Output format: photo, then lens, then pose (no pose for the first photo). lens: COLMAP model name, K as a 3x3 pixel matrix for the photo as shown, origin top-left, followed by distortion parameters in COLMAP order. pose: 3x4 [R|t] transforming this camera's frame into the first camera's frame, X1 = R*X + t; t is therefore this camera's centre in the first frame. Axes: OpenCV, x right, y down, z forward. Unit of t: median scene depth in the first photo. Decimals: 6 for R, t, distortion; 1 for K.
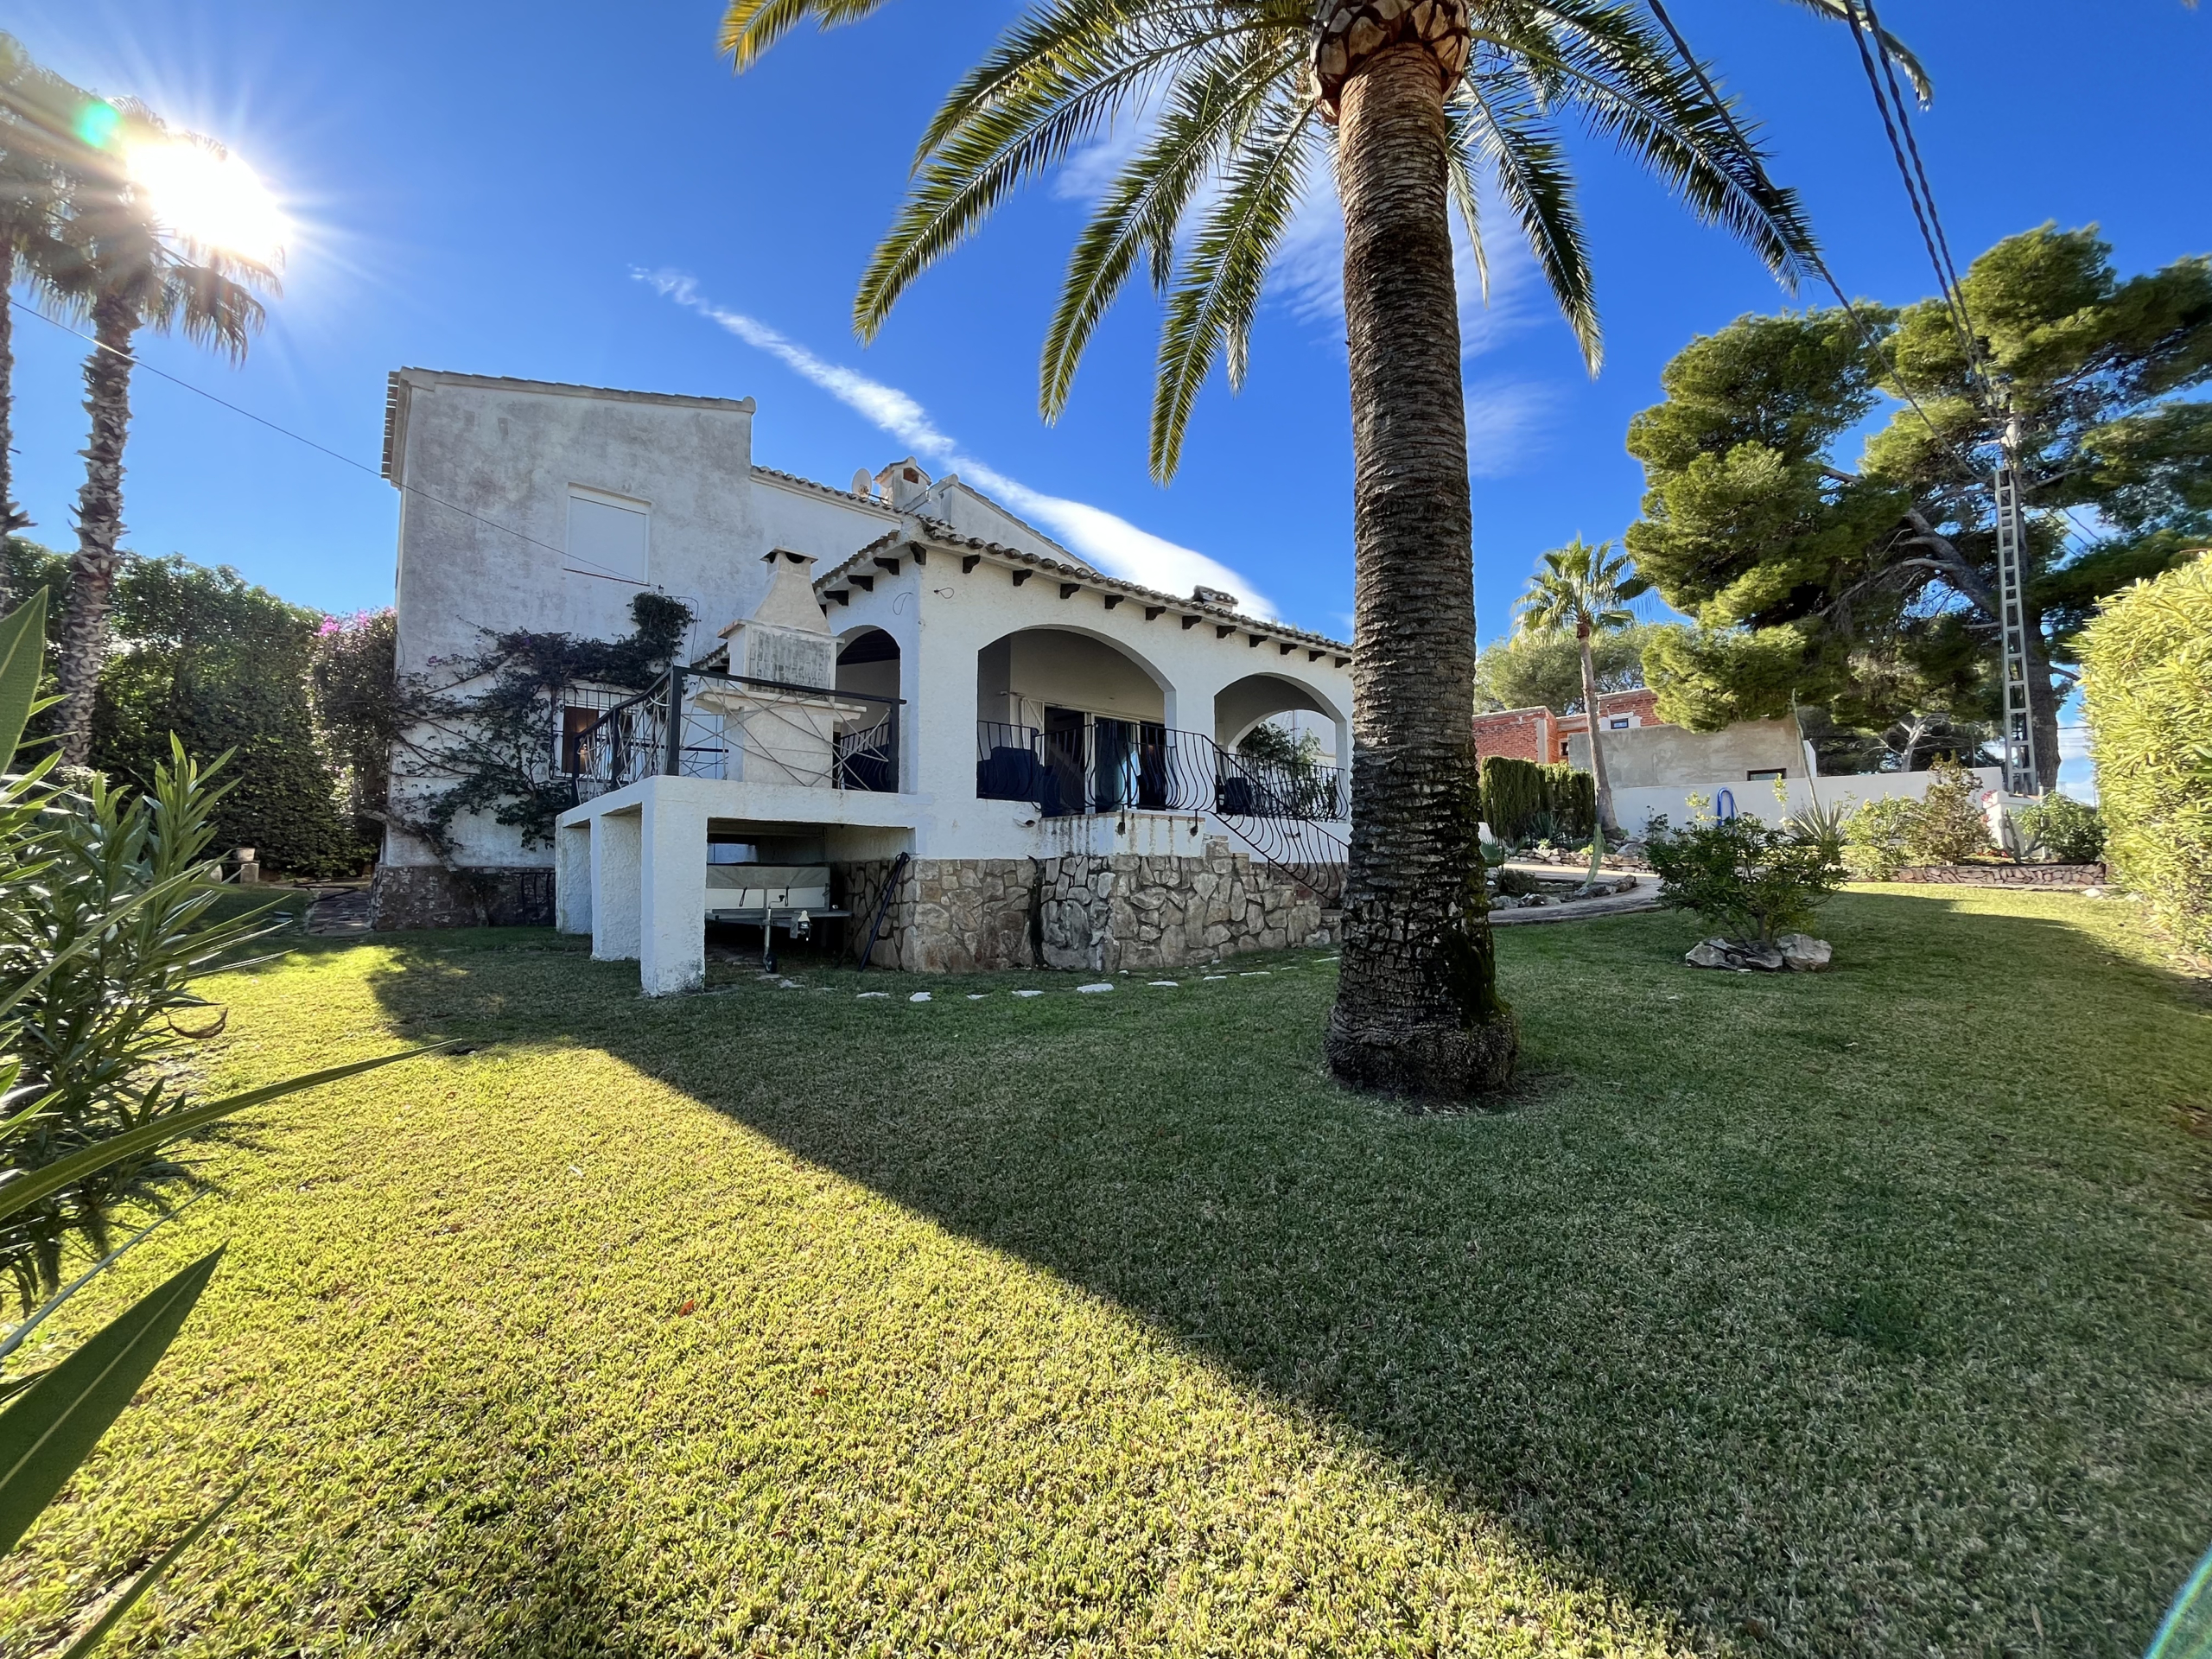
lens RADIAL K [[892.6, 0, 1118.7], [0, 892.6, 824.9], [0, 0, 1]] dist [-0.003776, 0.000196]
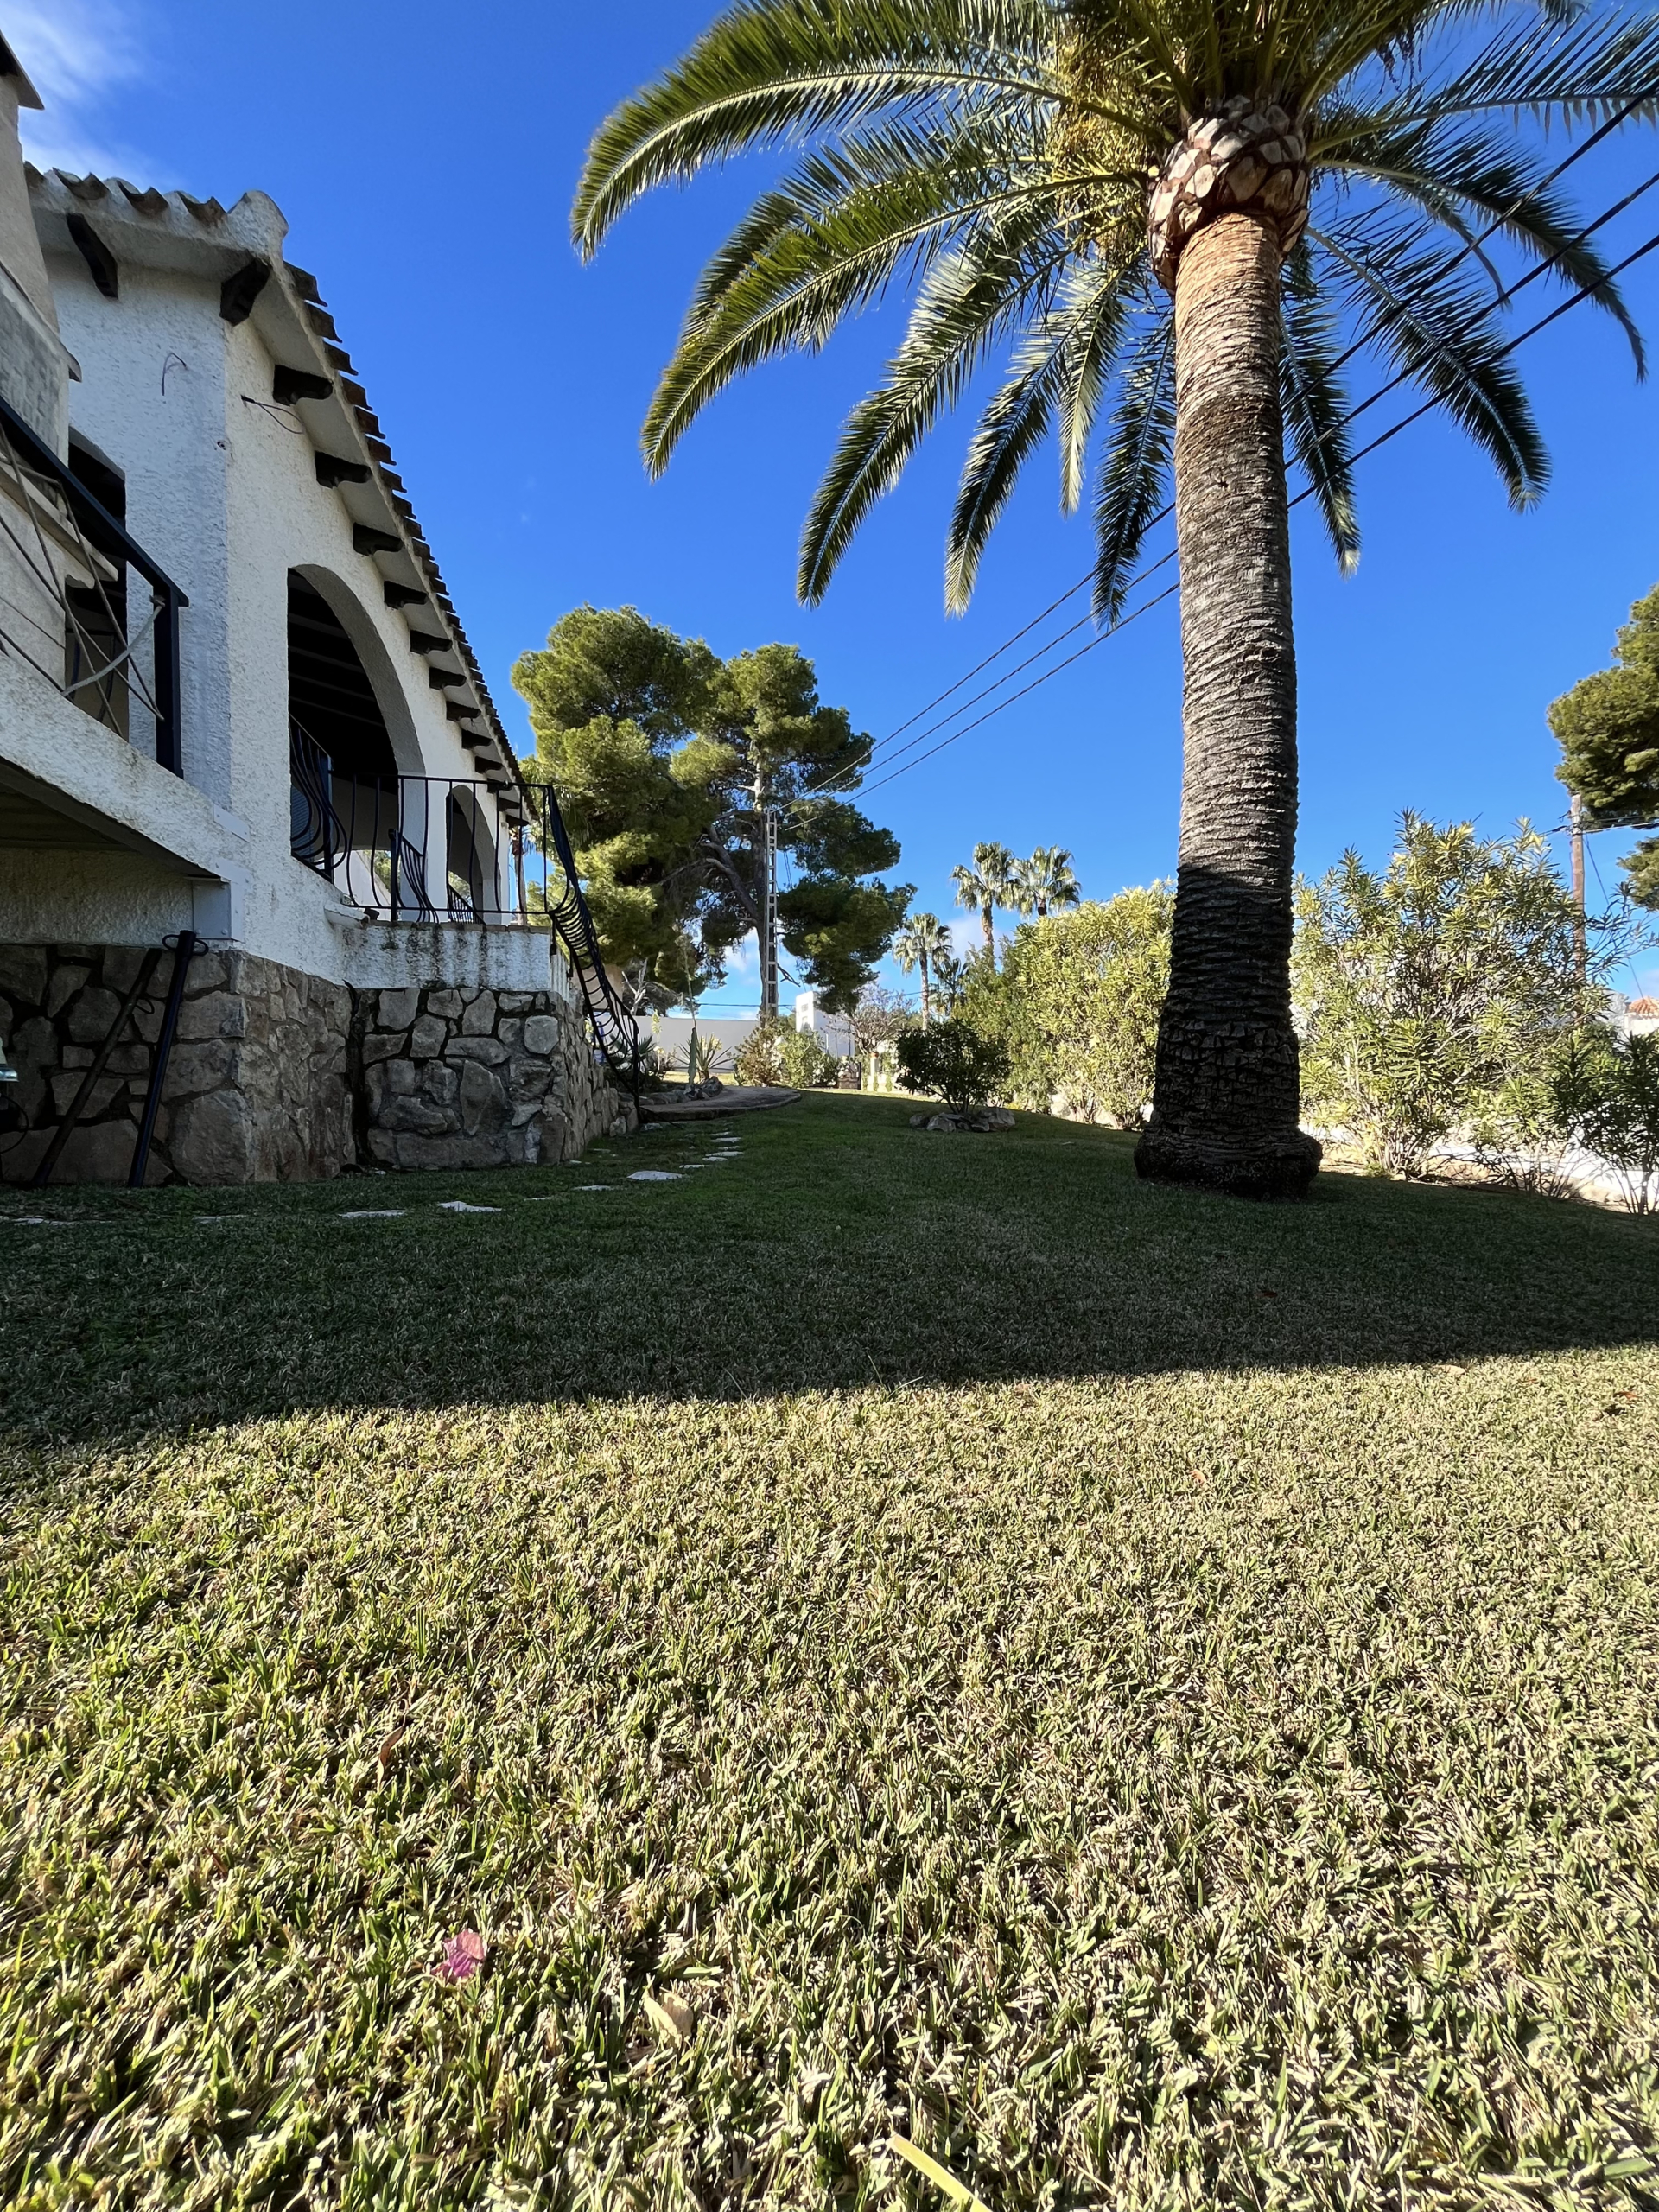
lens RADIAL K [[892.6, 0, 827.7], [0, 892.6, 1123.4], [0, 0, 1]] dist [-0.003776, 0.000196]
pose [[0.498179, -0.008944, 0.867028, -0.367286], [-0.049099, 0.998051, 0.038508, 0.073611], [-0.865683, -0.061754, 0.496769, 0.364598]]
